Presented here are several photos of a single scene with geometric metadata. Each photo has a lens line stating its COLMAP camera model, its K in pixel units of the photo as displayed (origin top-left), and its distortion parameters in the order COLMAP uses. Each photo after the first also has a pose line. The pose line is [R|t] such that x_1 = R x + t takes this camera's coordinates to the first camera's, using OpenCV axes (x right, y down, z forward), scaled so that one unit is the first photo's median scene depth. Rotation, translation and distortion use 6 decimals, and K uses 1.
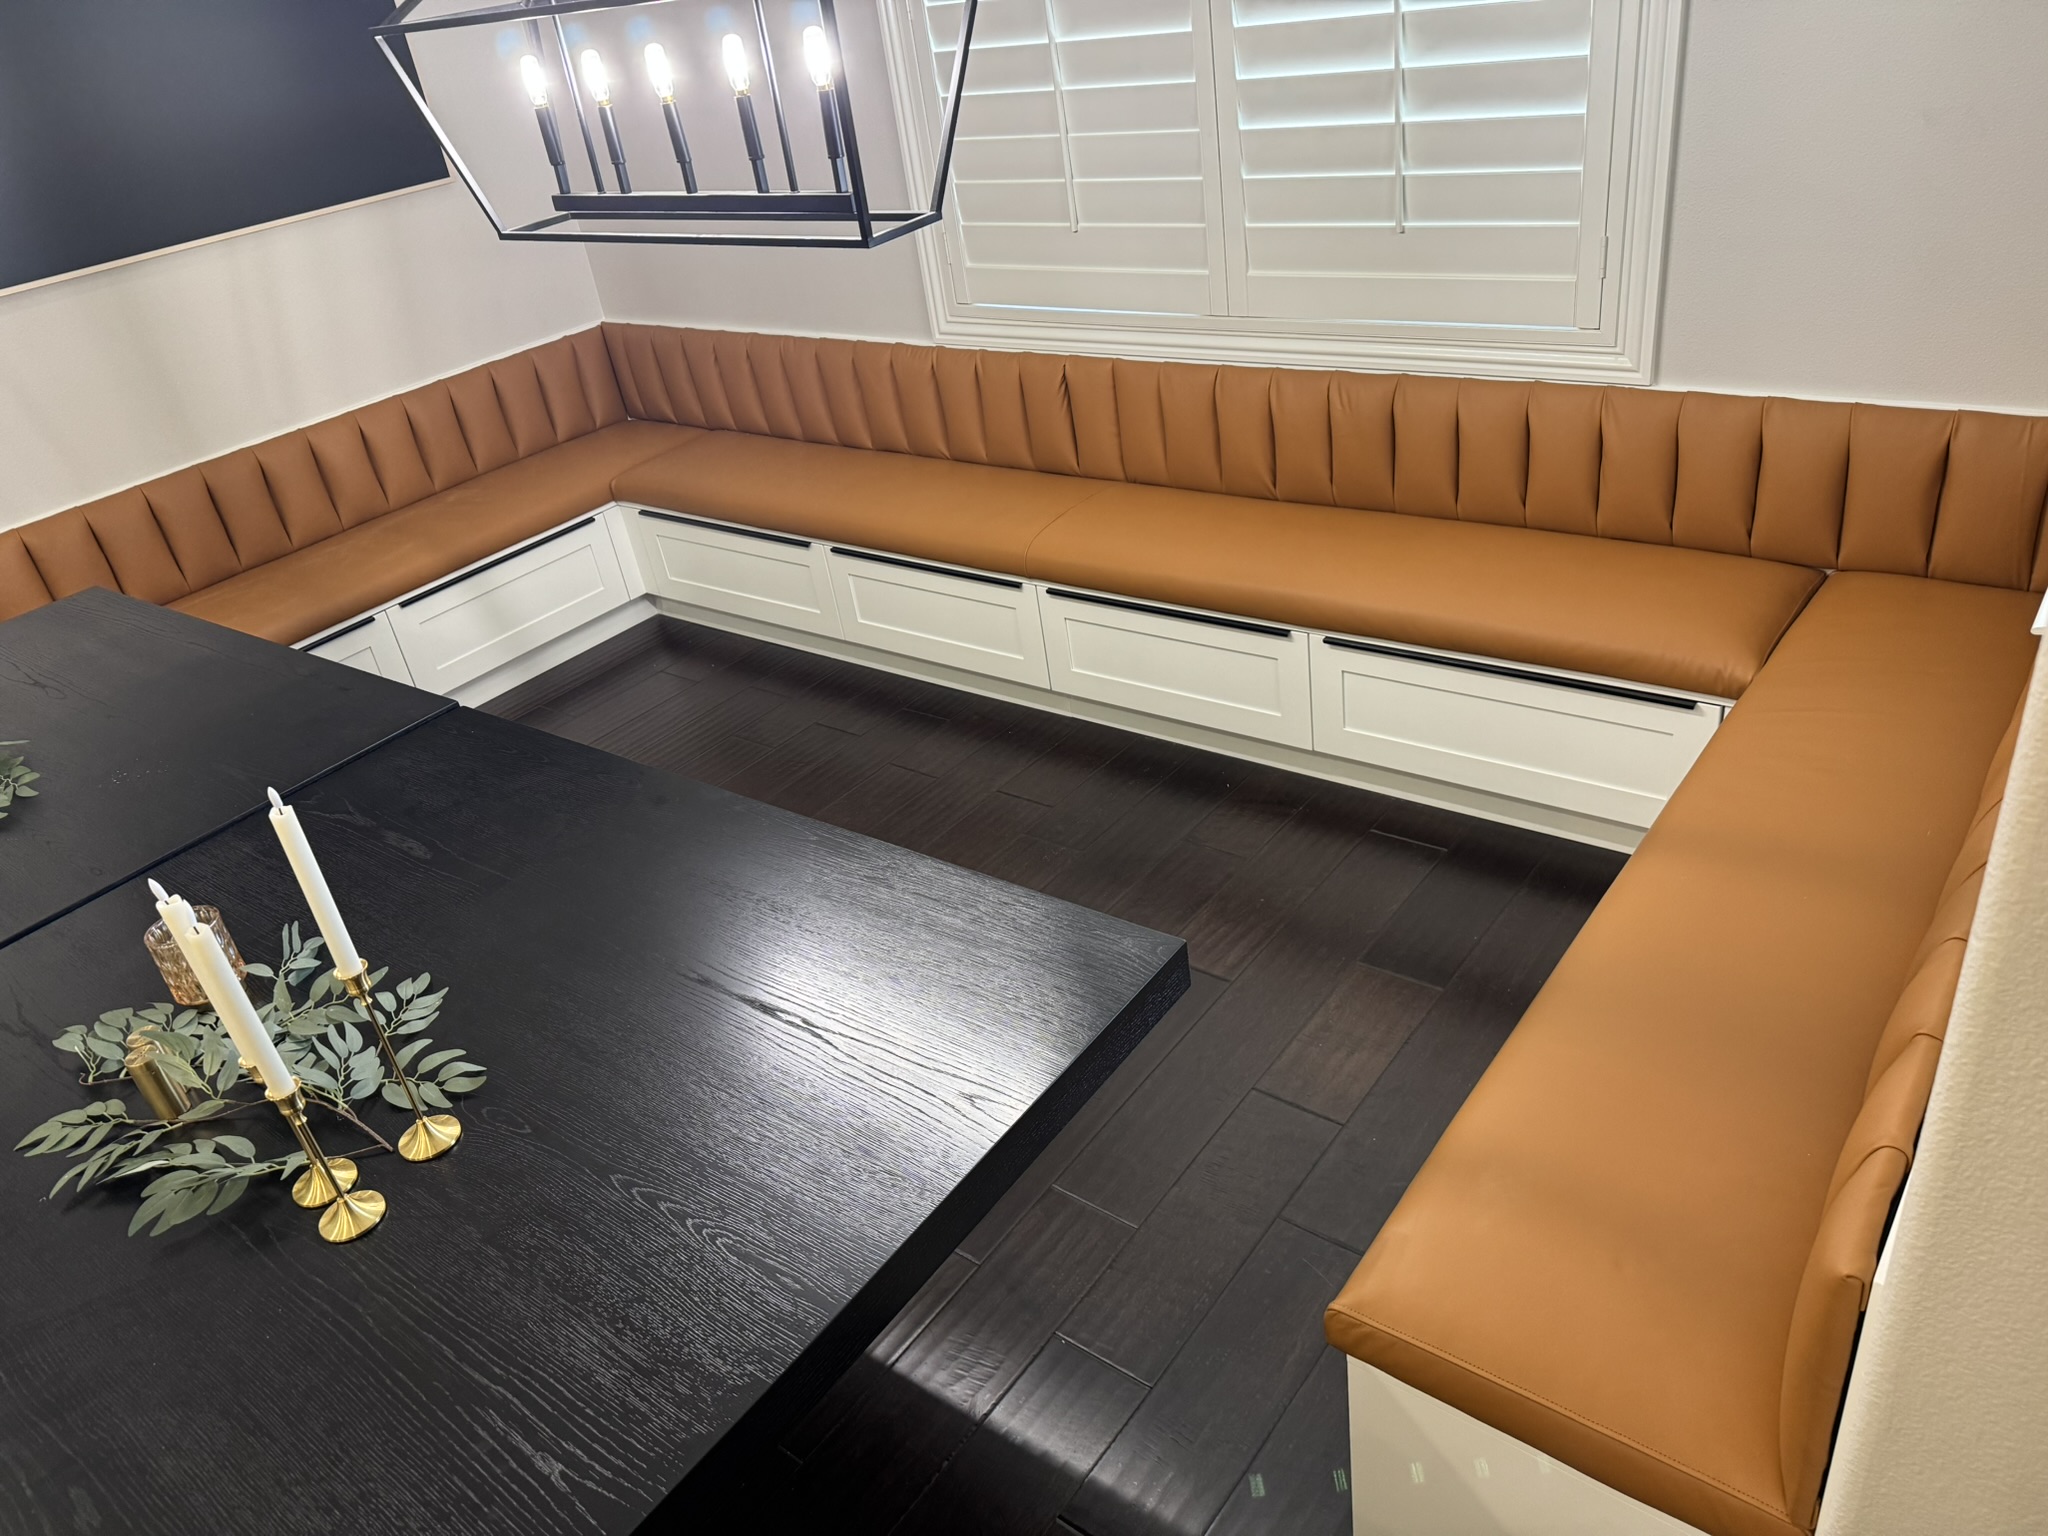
lens RADIAL K [[1435.6, 0, 1024.0], [0, 1435.6, 768.0], [0, 0, 1]] dist [0.105741, -0.171111]
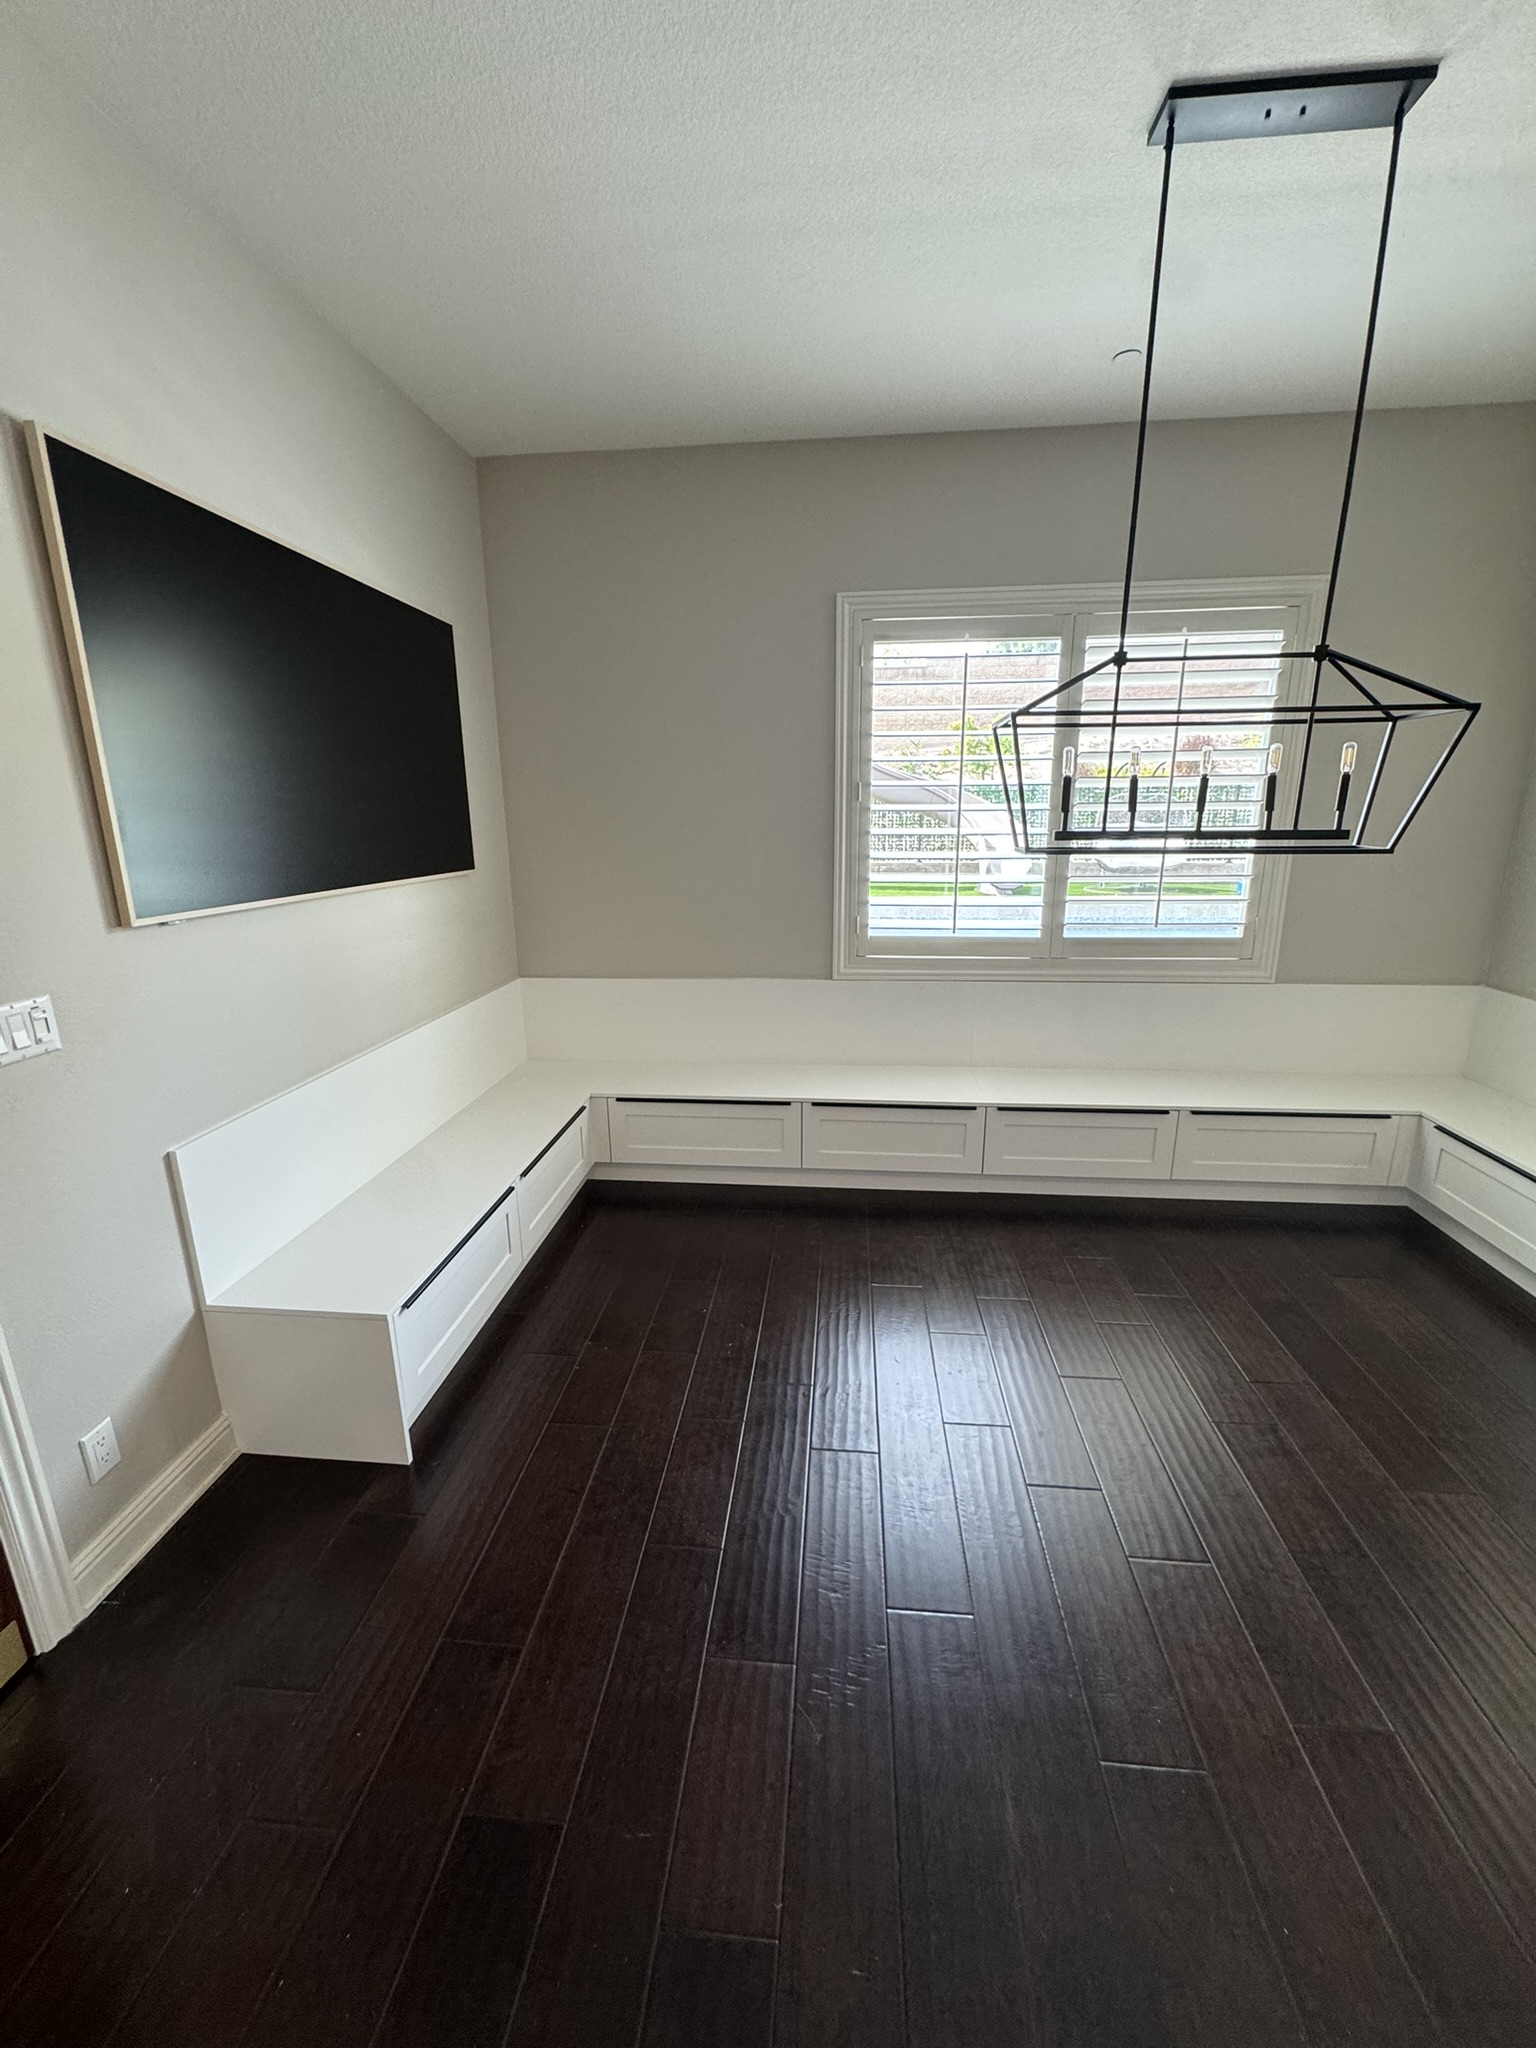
lens RADIAL K [[814.2, 0, 765.9], [0, 814.2, 1019.5], [0, 0, 1]] dist [-0.001719, 0.000061]
pose [[0.839043, -0.005050, 0.544042, -0.730125], [0.181911, 0.945010, -0.271779, -0.015655], [-0.512753, 0.327002, 0.793823, 0.369876]]
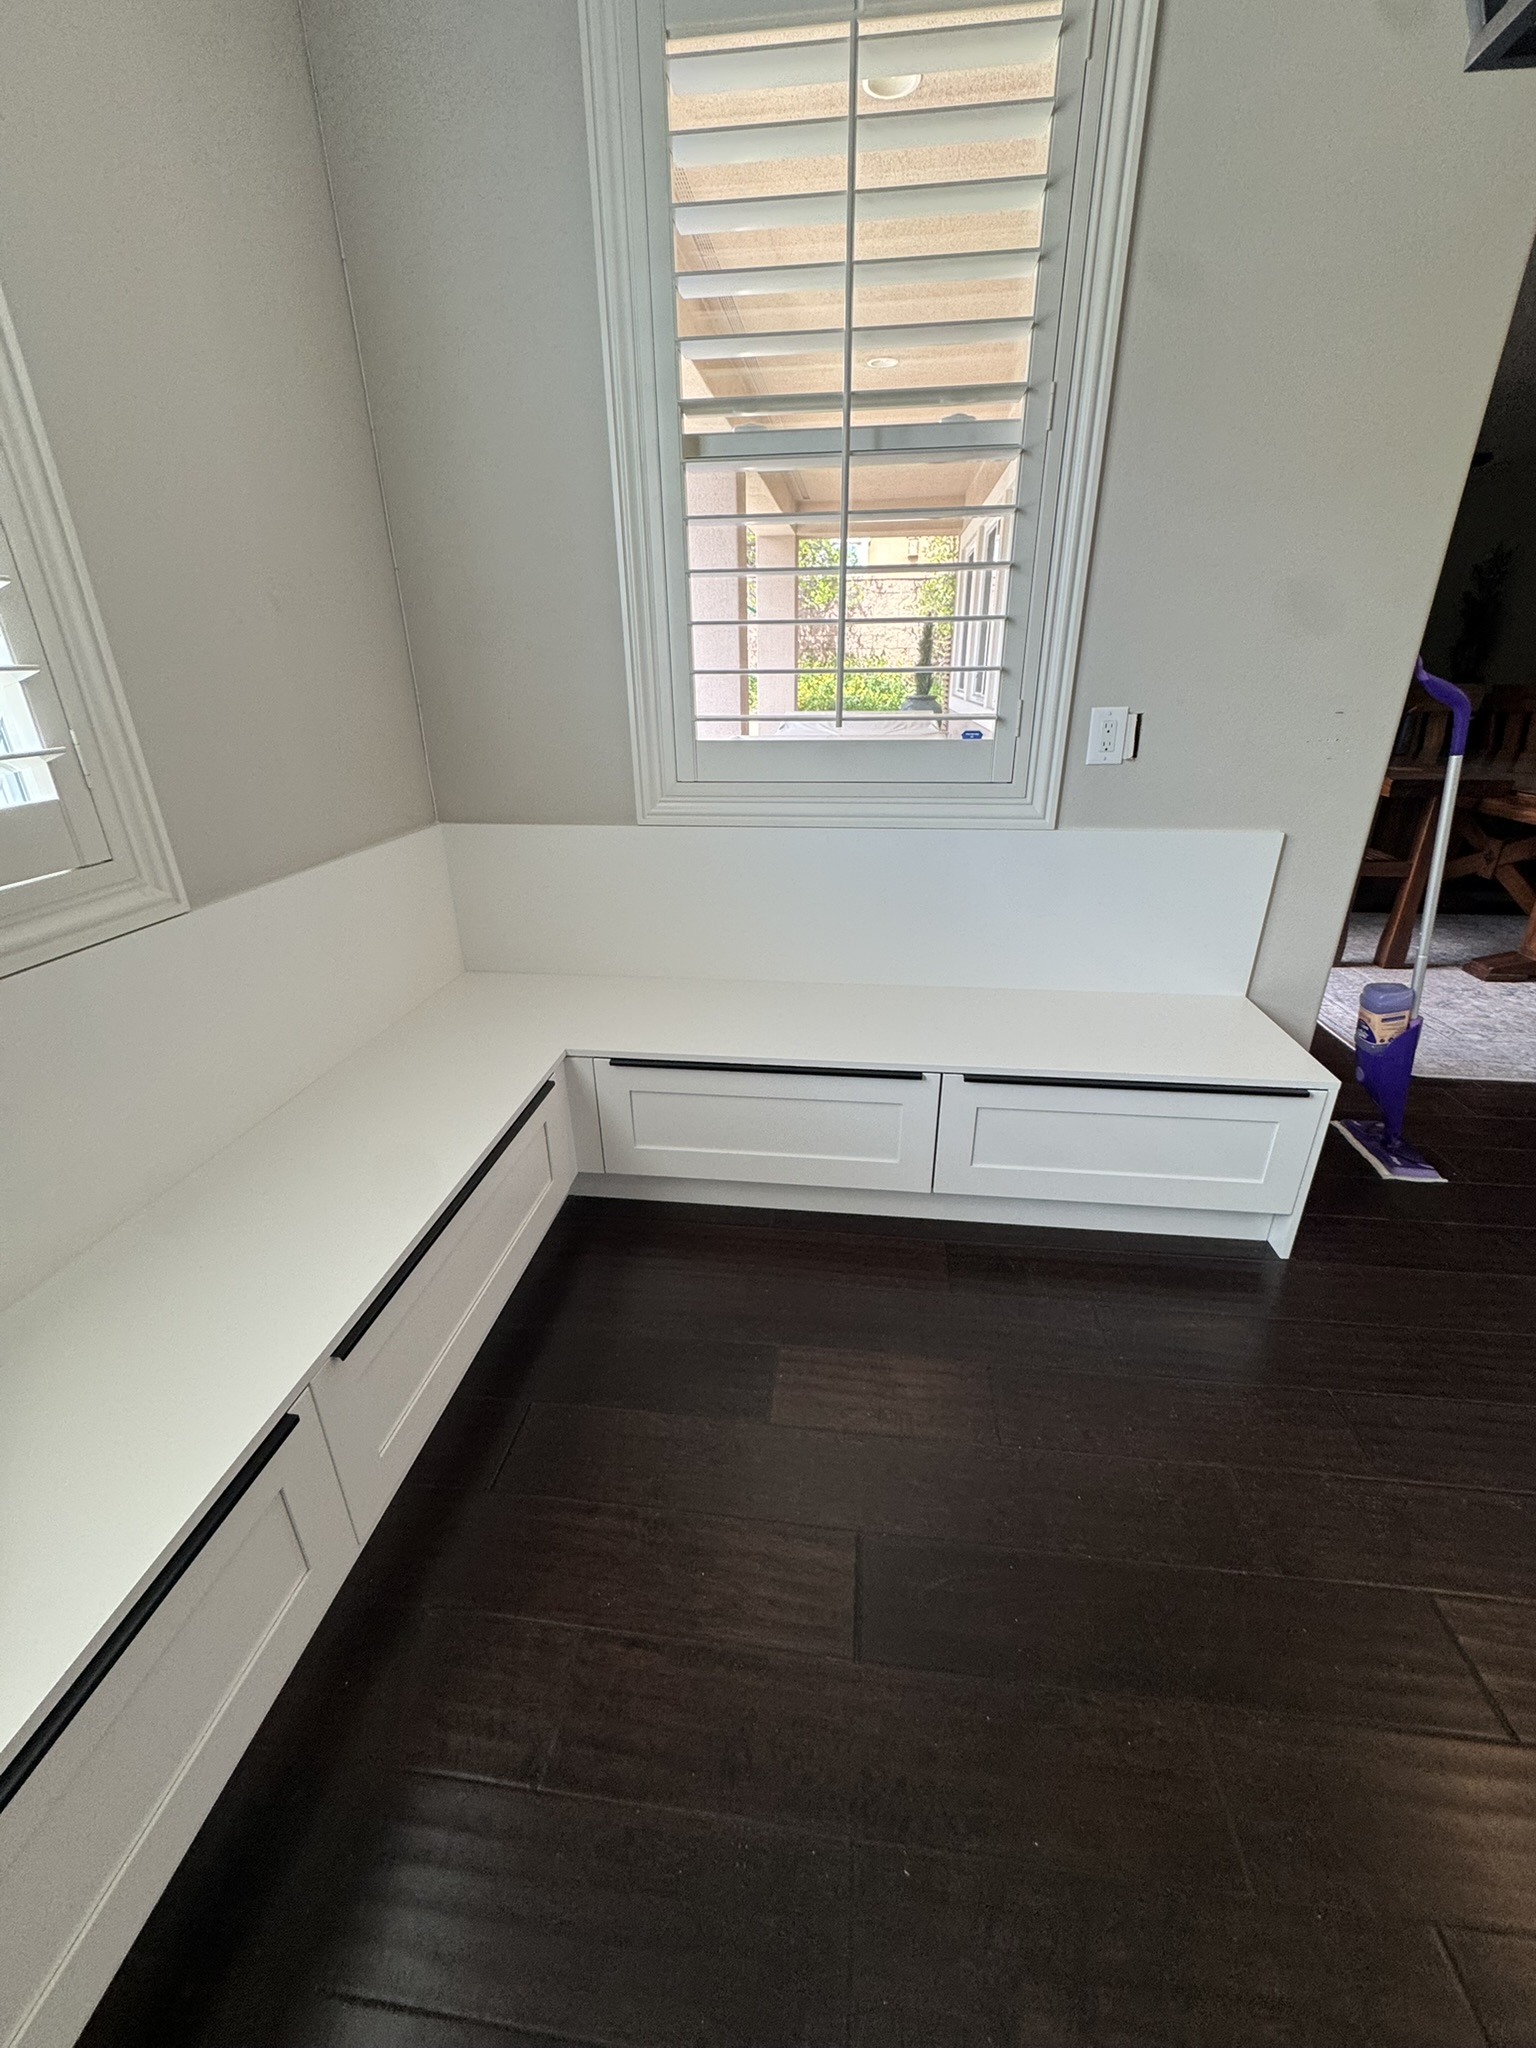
lens RADIAL K [[820.4, 0, 768.0], [0, 820.4, 1024.0], [0, 0, 1]] dist [-0.003080, -0.000076]
pose [[-0.508474, -0.206621, 0.835920, -0.117972], [0.508282, 0.711589, 0.485067, -0.229872], [-0.695057, 0.671527, -0.256803, 0.782140]]
